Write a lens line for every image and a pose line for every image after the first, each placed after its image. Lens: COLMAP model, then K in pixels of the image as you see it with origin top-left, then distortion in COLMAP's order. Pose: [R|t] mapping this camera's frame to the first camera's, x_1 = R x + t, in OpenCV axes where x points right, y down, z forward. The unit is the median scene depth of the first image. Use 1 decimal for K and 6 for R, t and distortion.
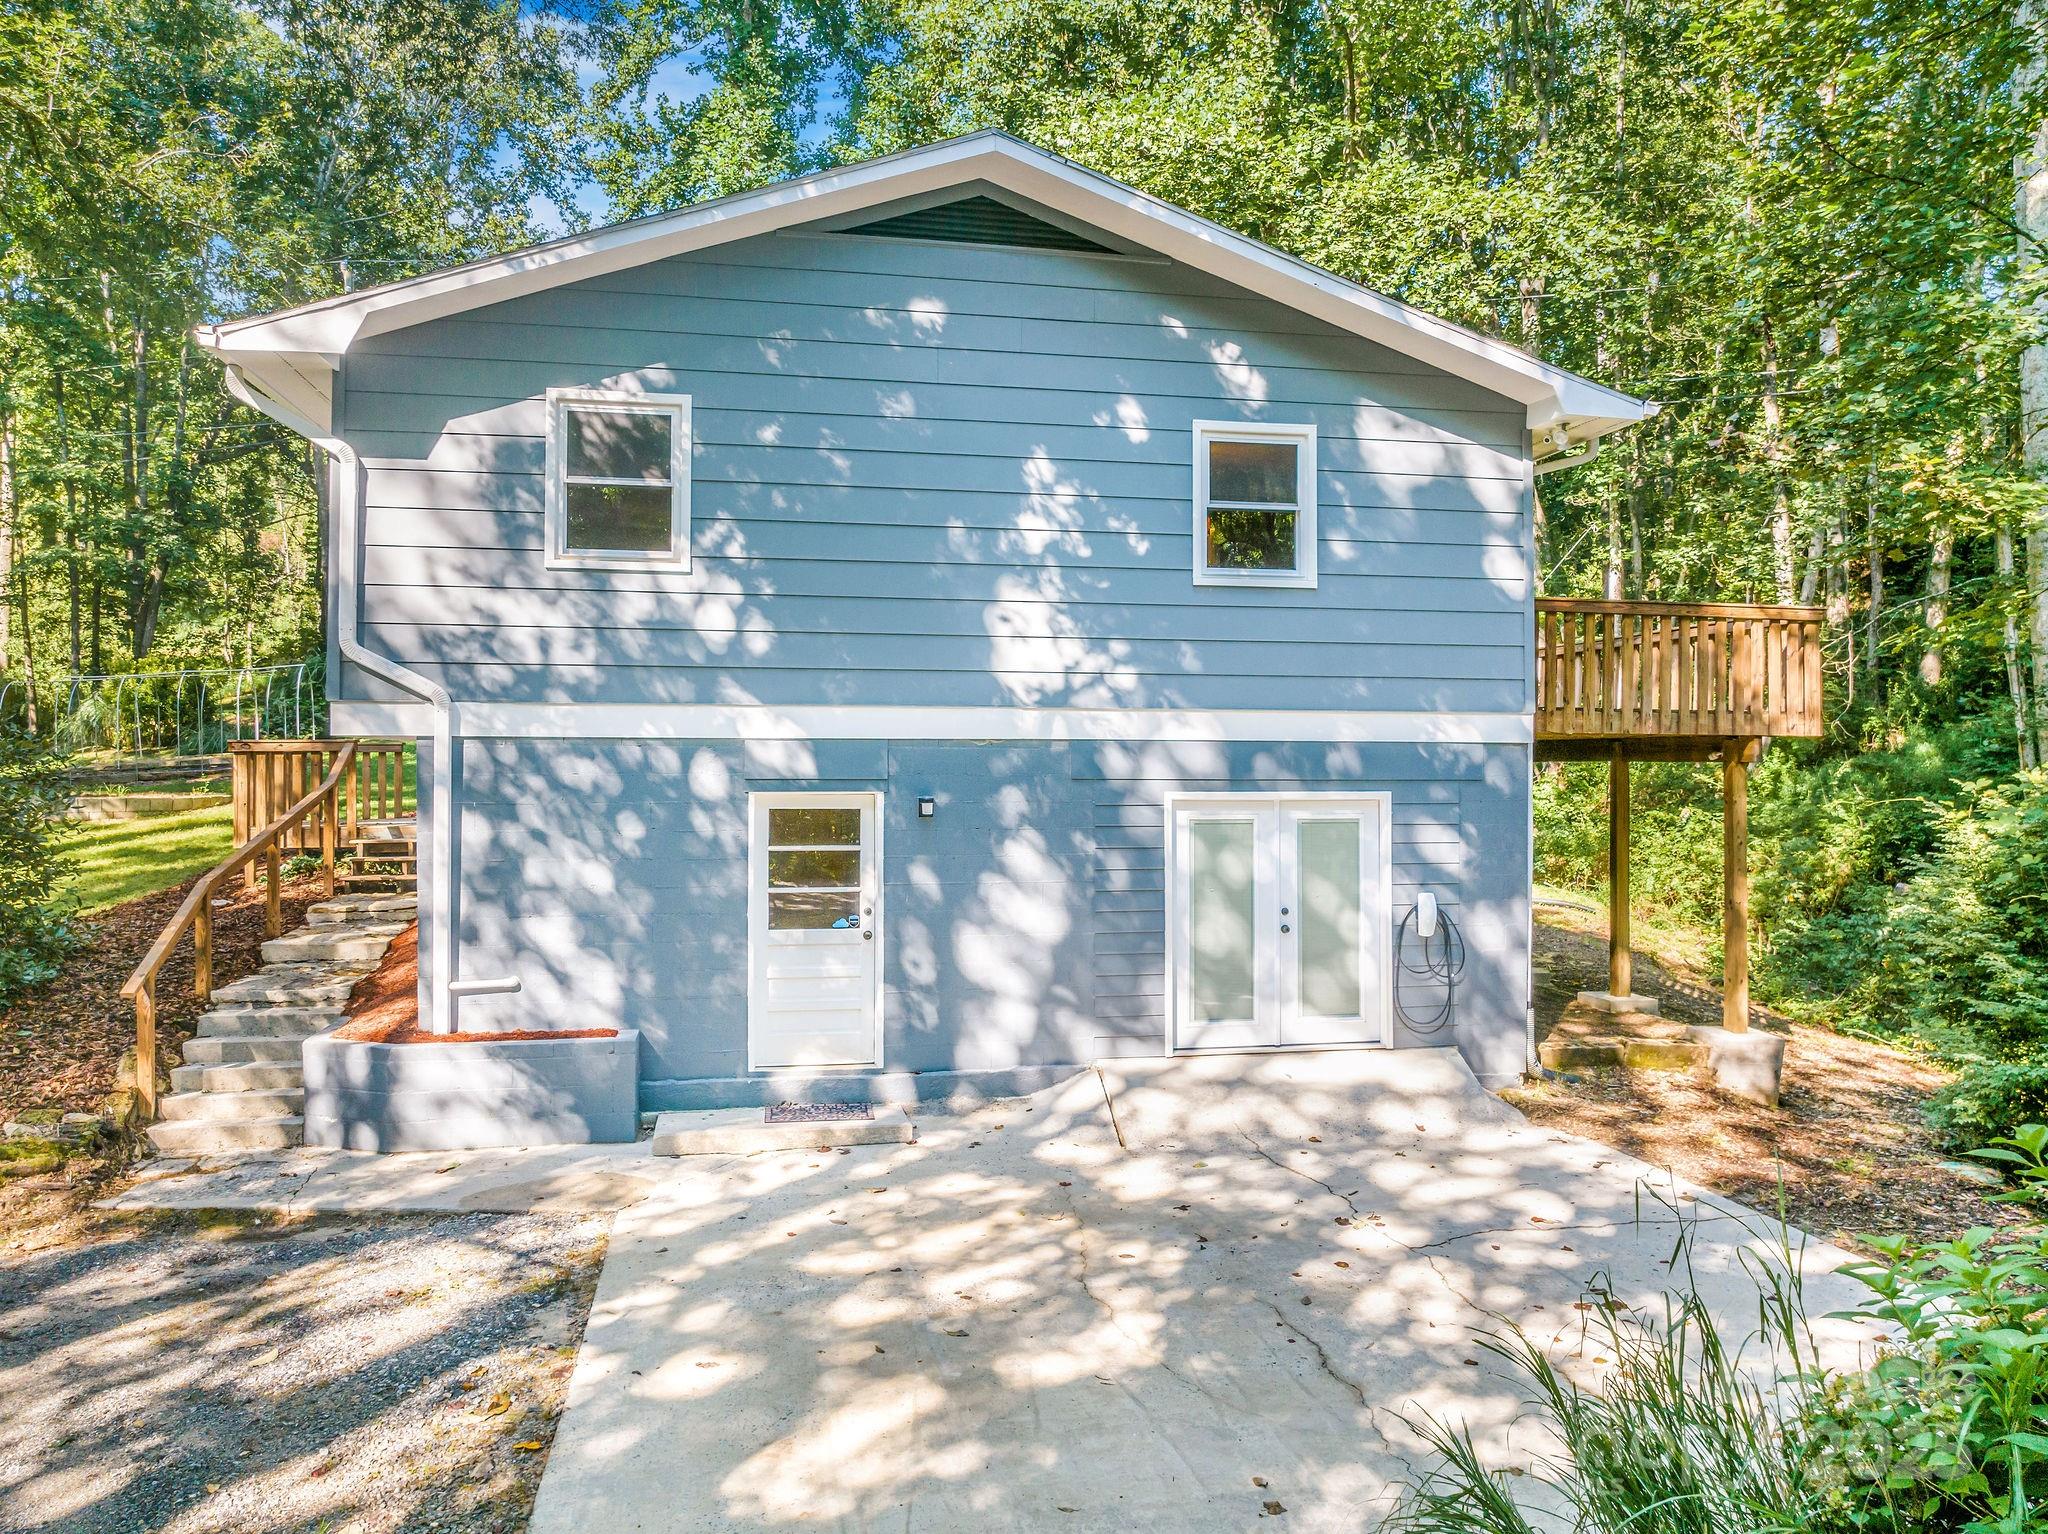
lens RADIAL K [[1454.1, 0, 1024.0], [0, 1454.1, 767.0], [0, 0, 1]] dist [-0.033372, -0.000923]
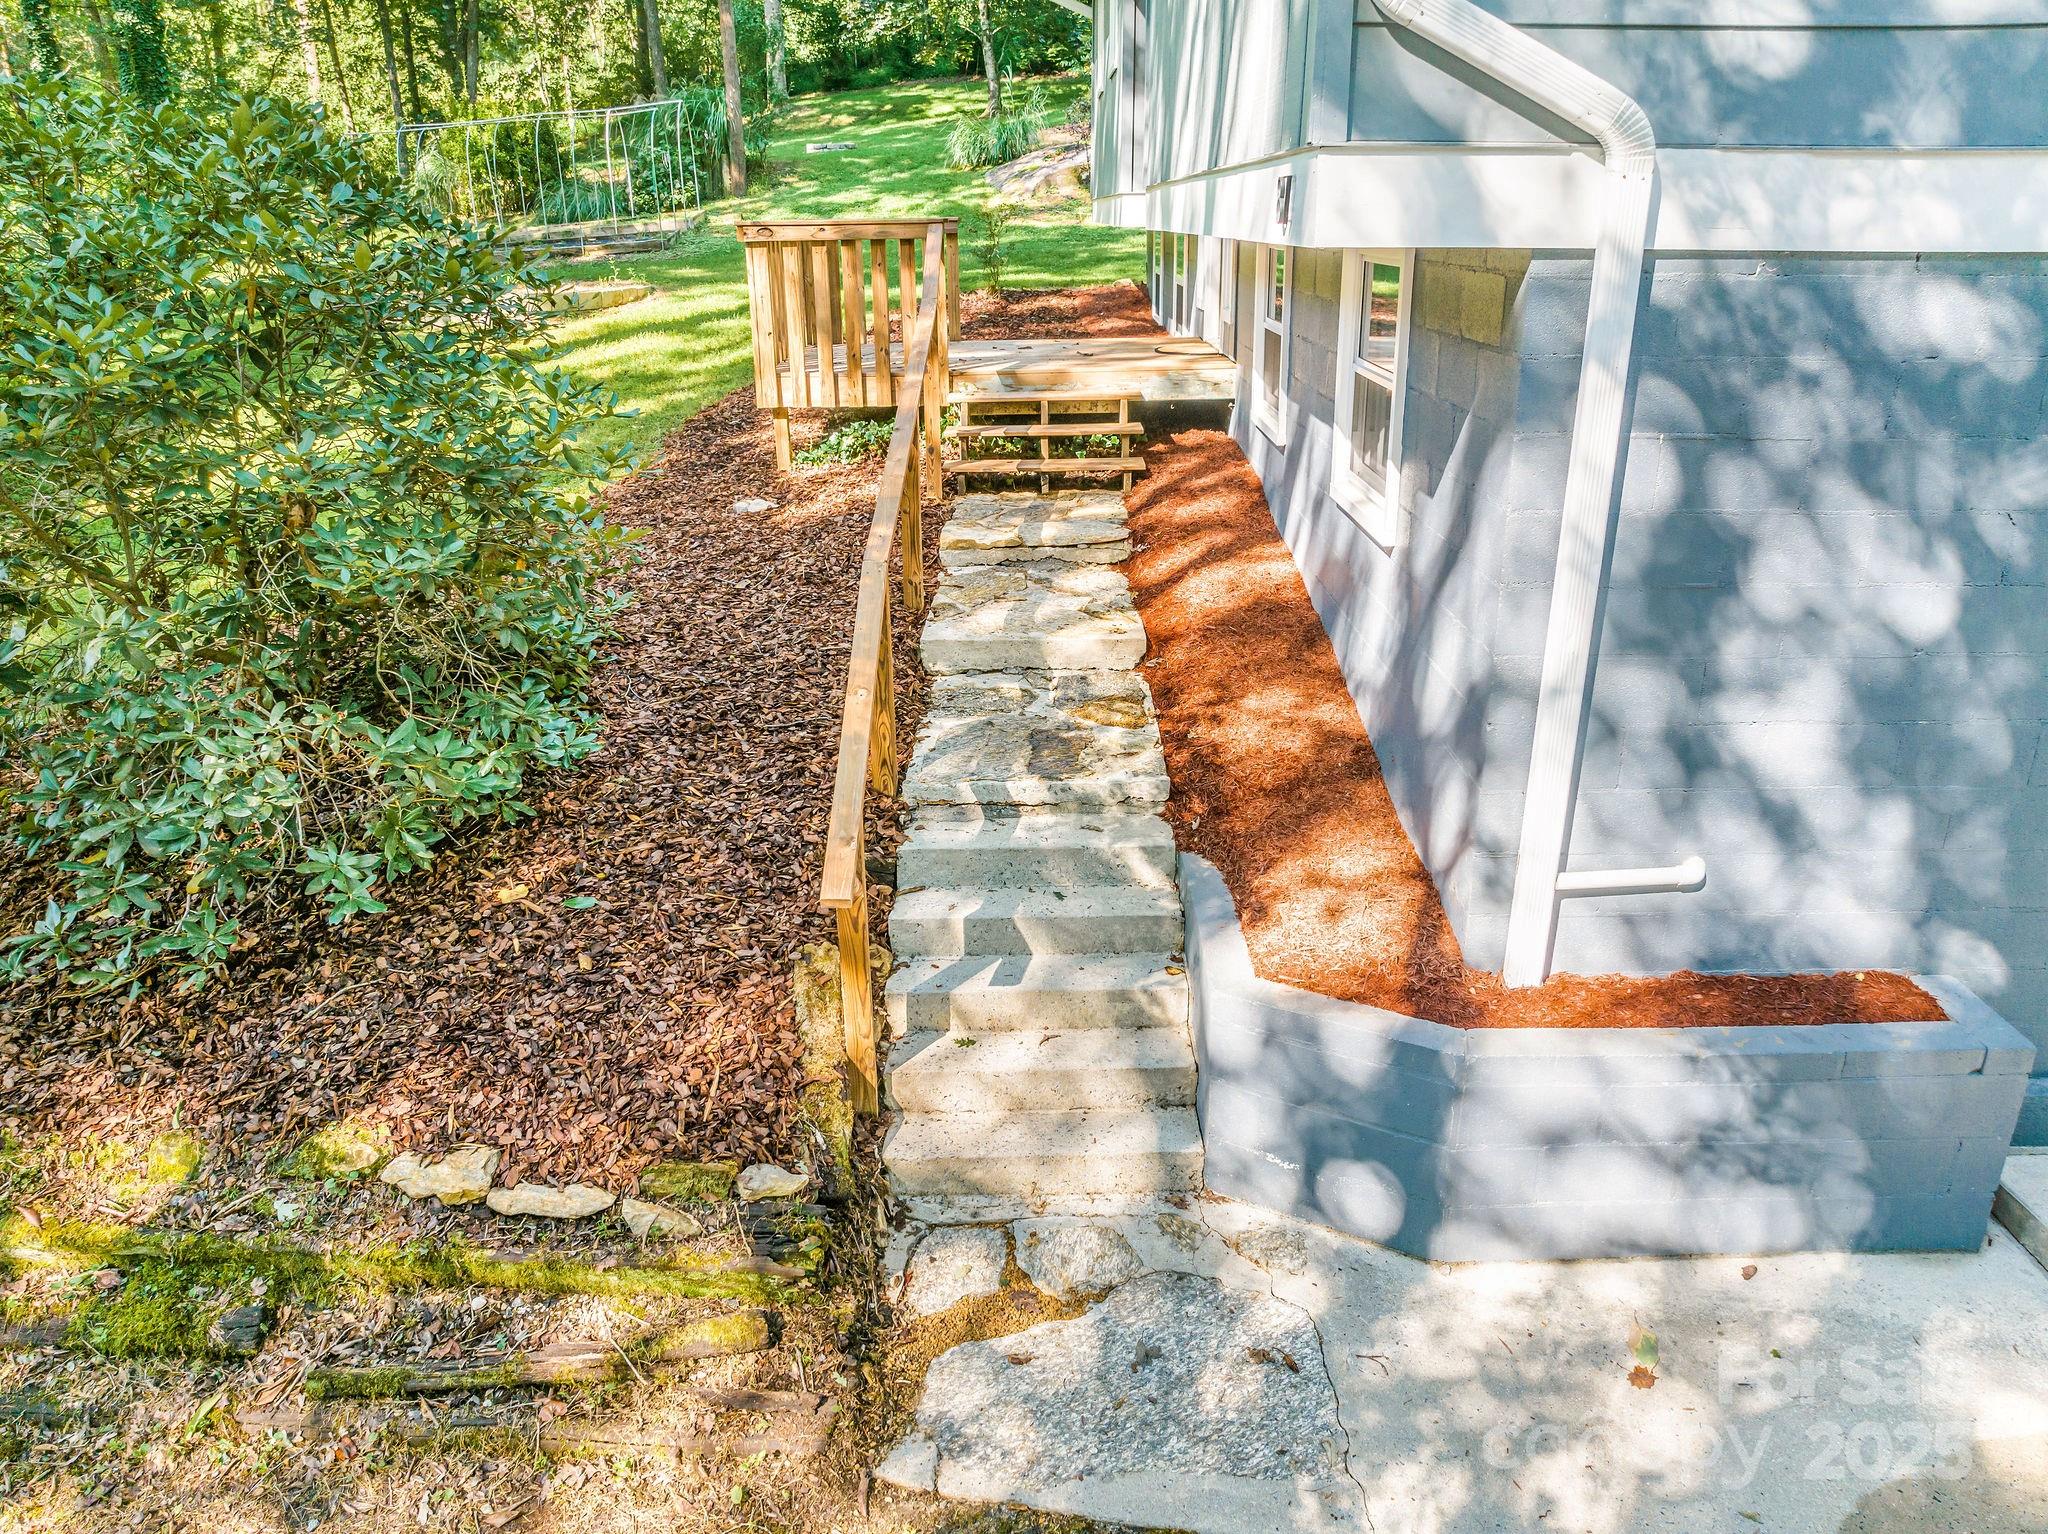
lens RADIAL K [[1454.1, 0, 1024.0], [0, 1454.1, 767.0], [0, 0, 1]] dist [-0.033372, -0.000923]
pose [[0.981343, 0.058255, -0.183228, -0.138715], [0.010703, 0.934964, 0.354582, -0.006298], [0.191968, -0.349928, 0.916896, 0.177708]]
